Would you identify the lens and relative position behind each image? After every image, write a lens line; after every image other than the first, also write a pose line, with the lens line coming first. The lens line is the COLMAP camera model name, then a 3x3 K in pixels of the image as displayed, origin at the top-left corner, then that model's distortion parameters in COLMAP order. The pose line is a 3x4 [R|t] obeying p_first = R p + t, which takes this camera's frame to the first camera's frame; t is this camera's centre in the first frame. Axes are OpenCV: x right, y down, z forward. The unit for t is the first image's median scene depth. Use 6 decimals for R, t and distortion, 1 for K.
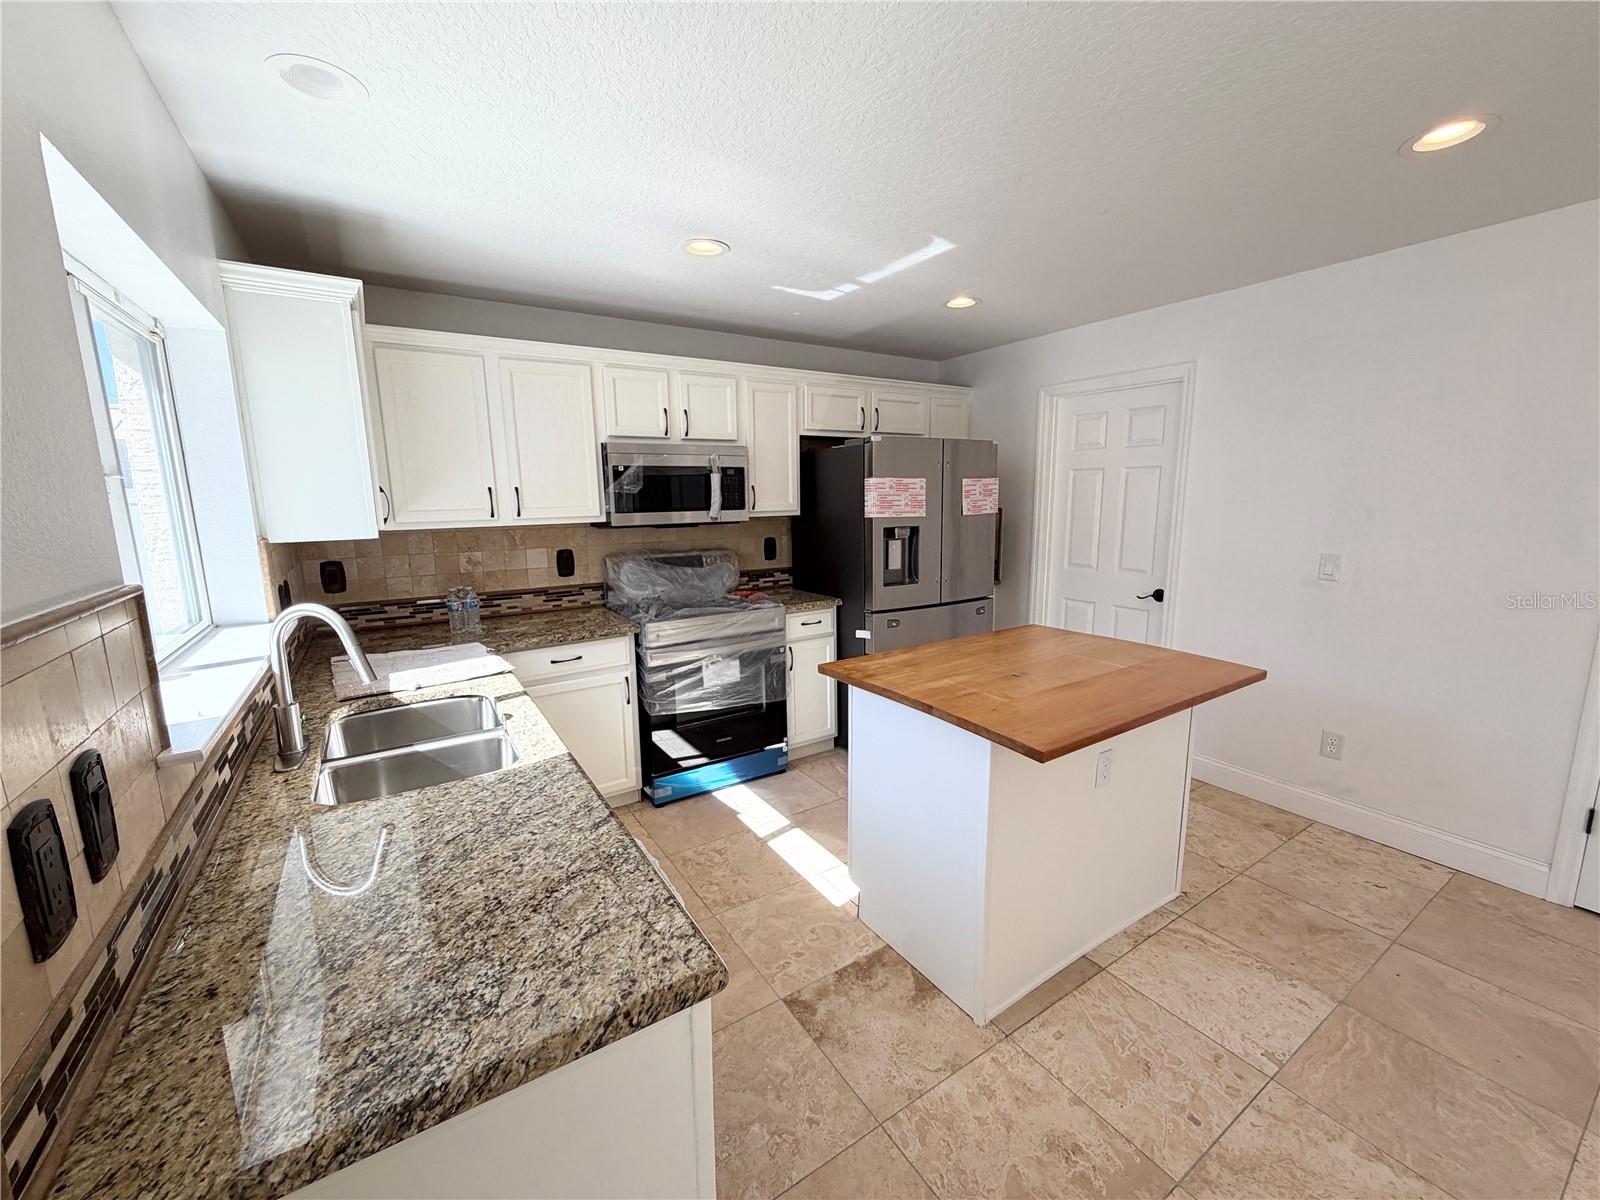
lens RADIAL K [[638.7, 0, 796.4], [0, 638.7, 595.4], [0, 0, 1]] dist [-0.002892, 0.001310]
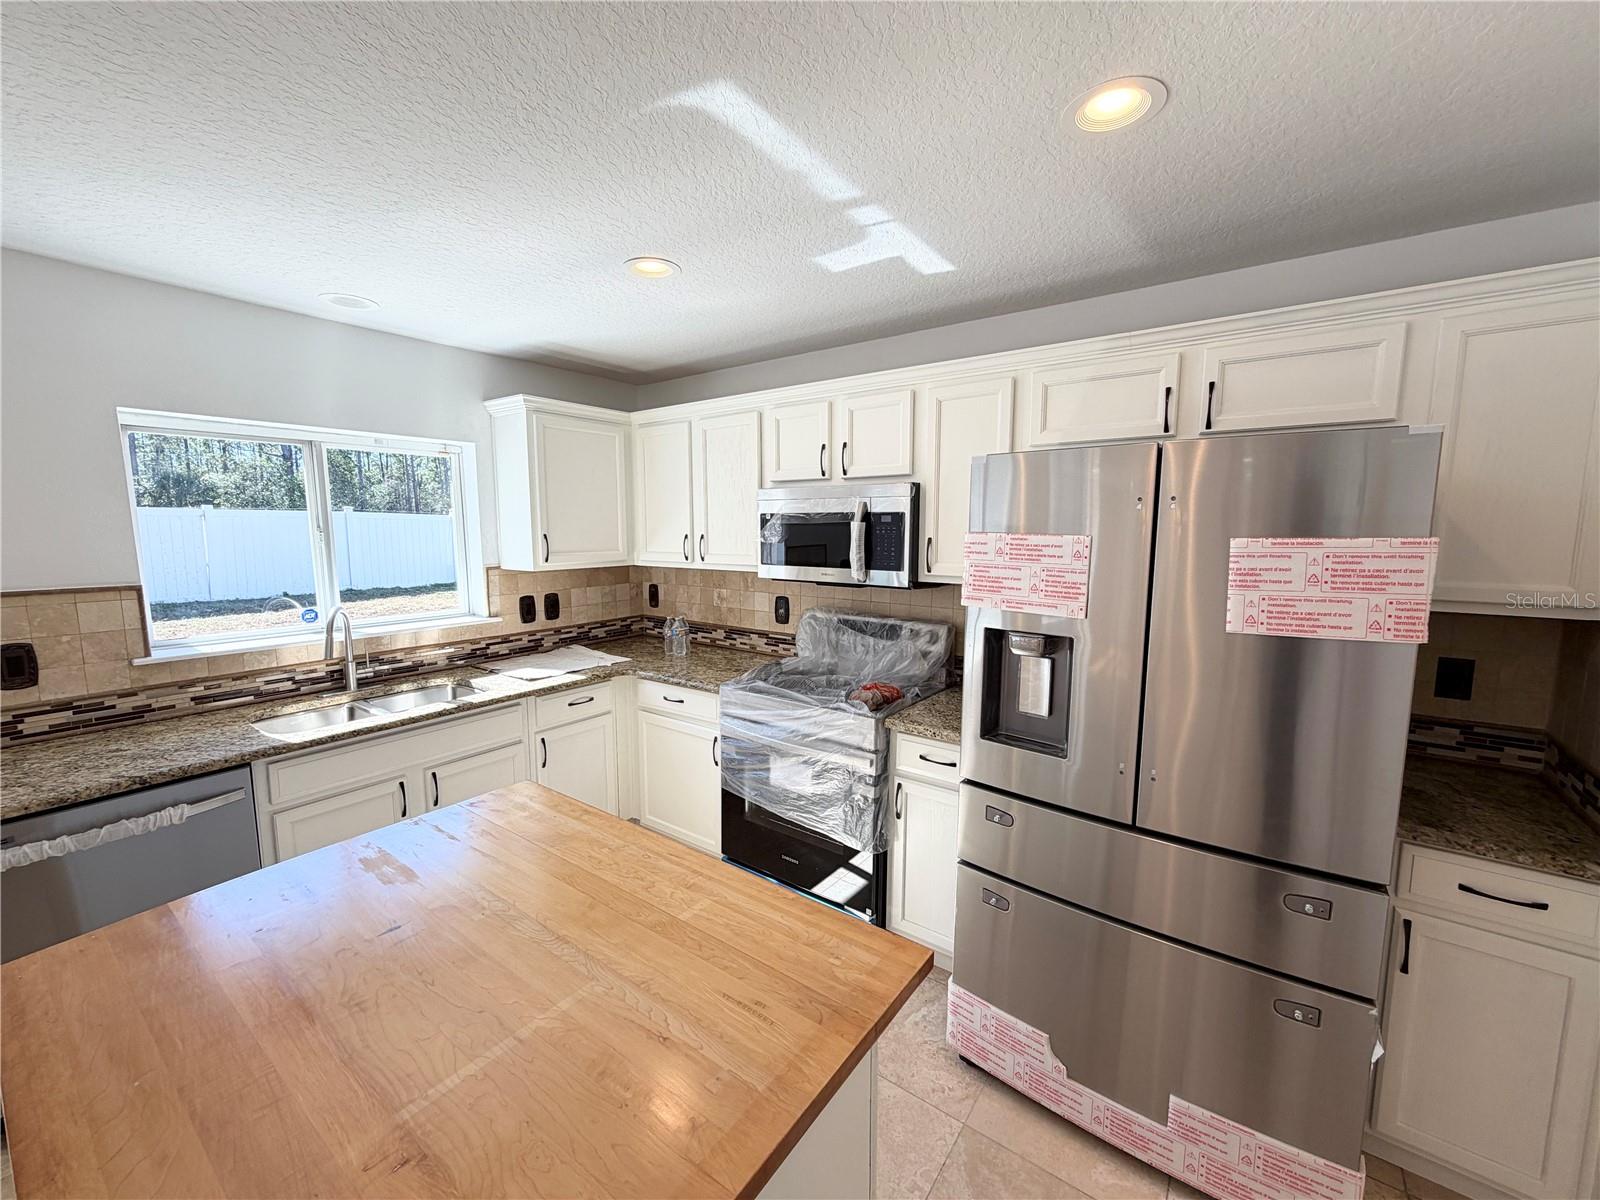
lens RADIAL K [[638.7, 0, 798.7], [0, 638.7, 600.1], [0, 0, 1]] dist [-0.002892, 0.001310]
pose [[0.354277, 0.123835, -0.926905, 0.567062], [-0.154120, 0.985371, 0.072739, -0.143576], [0.922353, 0.117085, 0.368180, 0.669558]]
